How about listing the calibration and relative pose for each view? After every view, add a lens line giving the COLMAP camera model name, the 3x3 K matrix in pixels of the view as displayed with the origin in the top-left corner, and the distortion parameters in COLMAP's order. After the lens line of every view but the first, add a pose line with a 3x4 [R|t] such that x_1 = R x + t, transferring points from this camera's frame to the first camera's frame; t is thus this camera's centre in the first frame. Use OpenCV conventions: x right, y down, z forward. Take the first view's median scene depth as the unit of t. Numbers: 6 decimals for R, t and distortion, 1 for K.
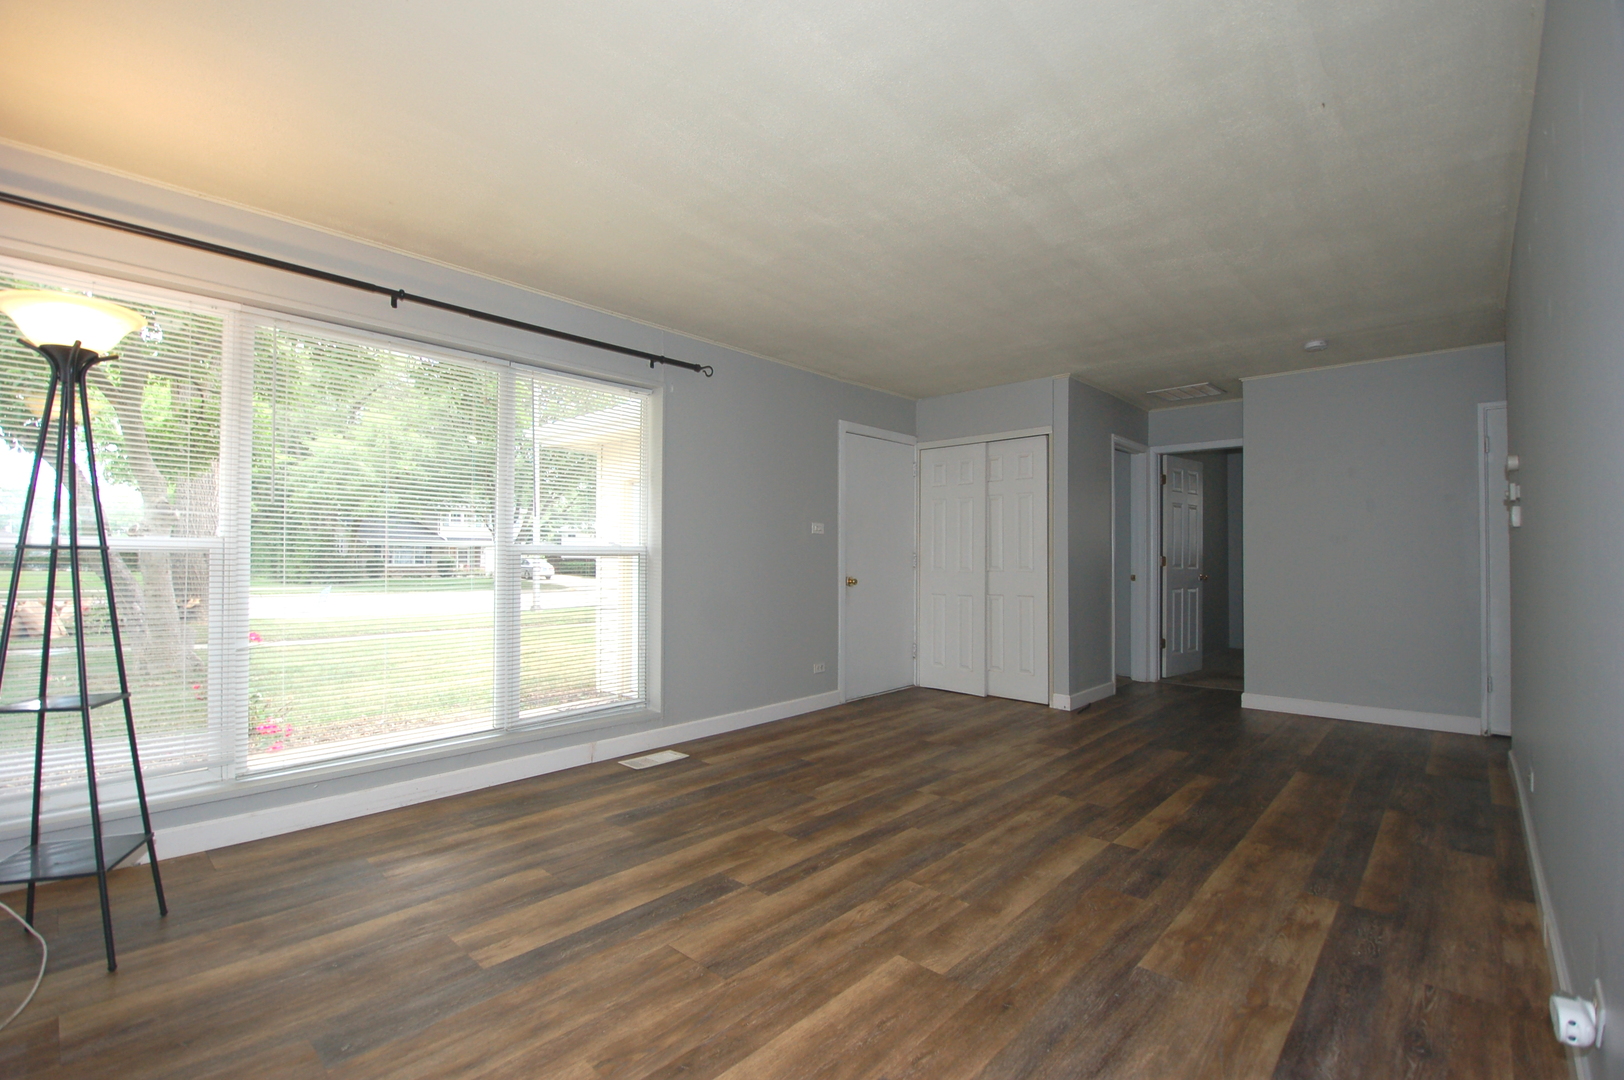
lens RADIAL K [[725.6, 0, 802.9], [0, 725.6, 548.0], [0, 0, 1]] dist [0.008399, -0.002471]
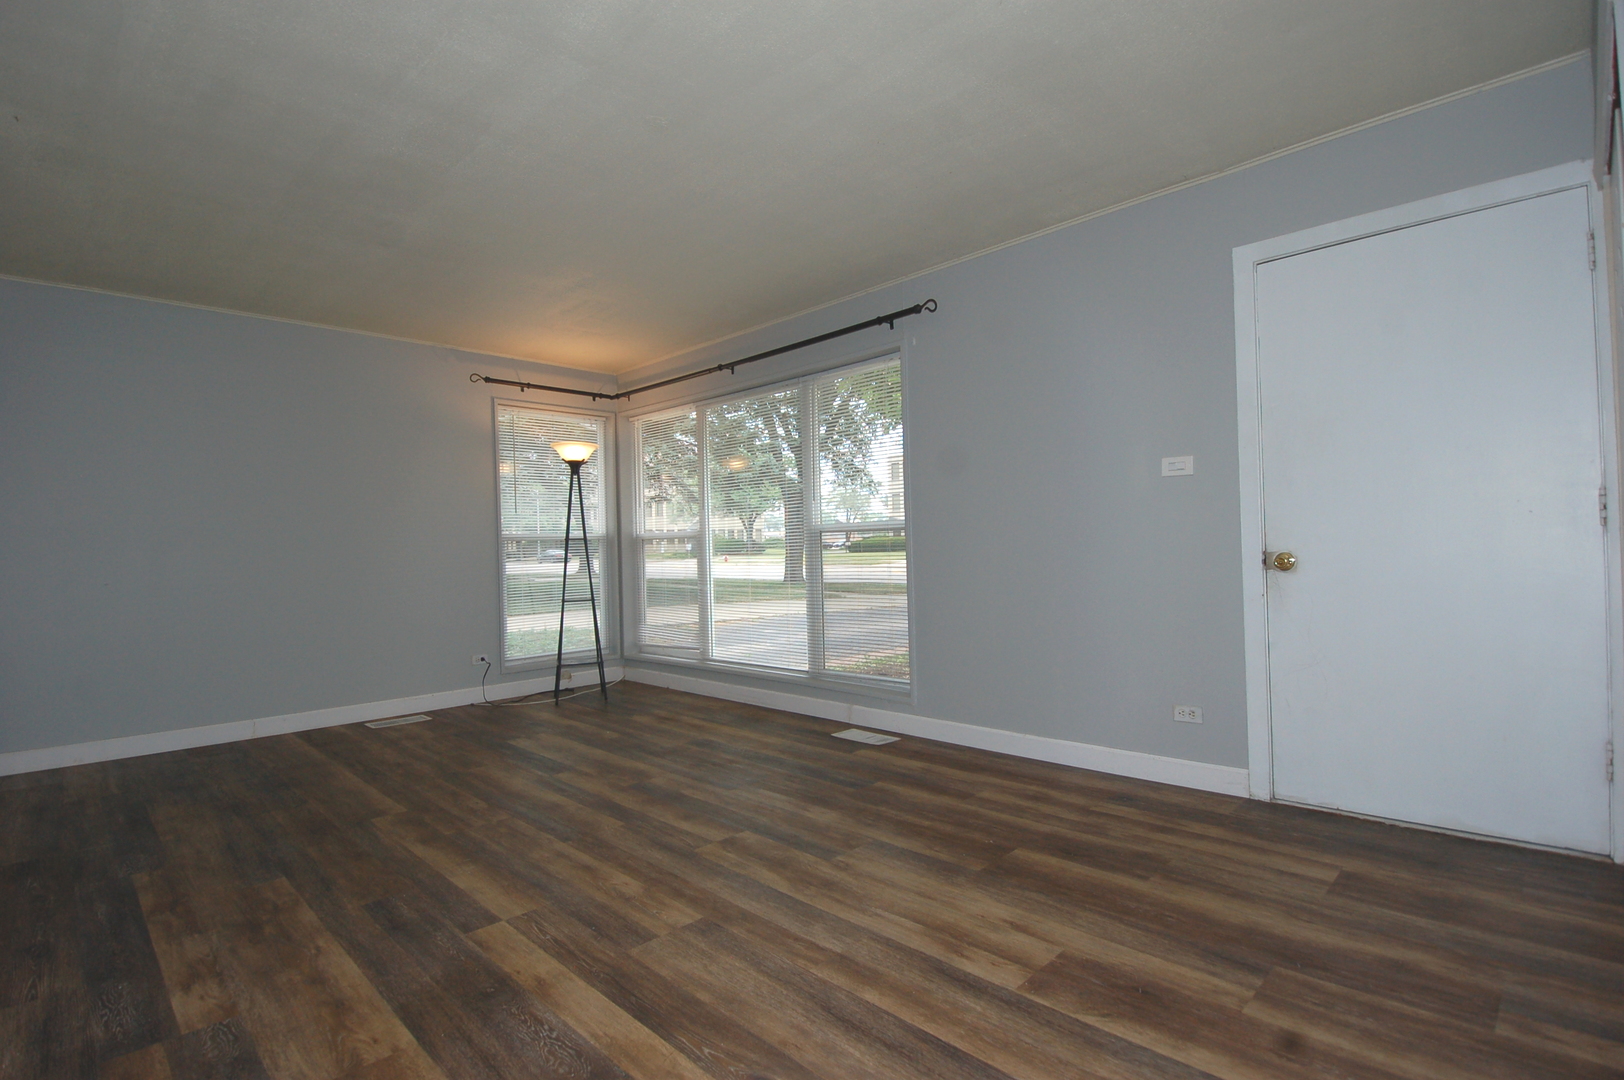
lens RADIAL K [[791.2, 0, 803.7], [0, 791.2, 543.3], [0, 0, 1]] dist [0.001139, -0.002481]
pose [[-0.055043, -0.008164, -0.998451, 1.103900], [0.038579, 0.999203, -0.010297, 0.047625], [0.997738, -0.039086, -0.054684, 1.253110]]
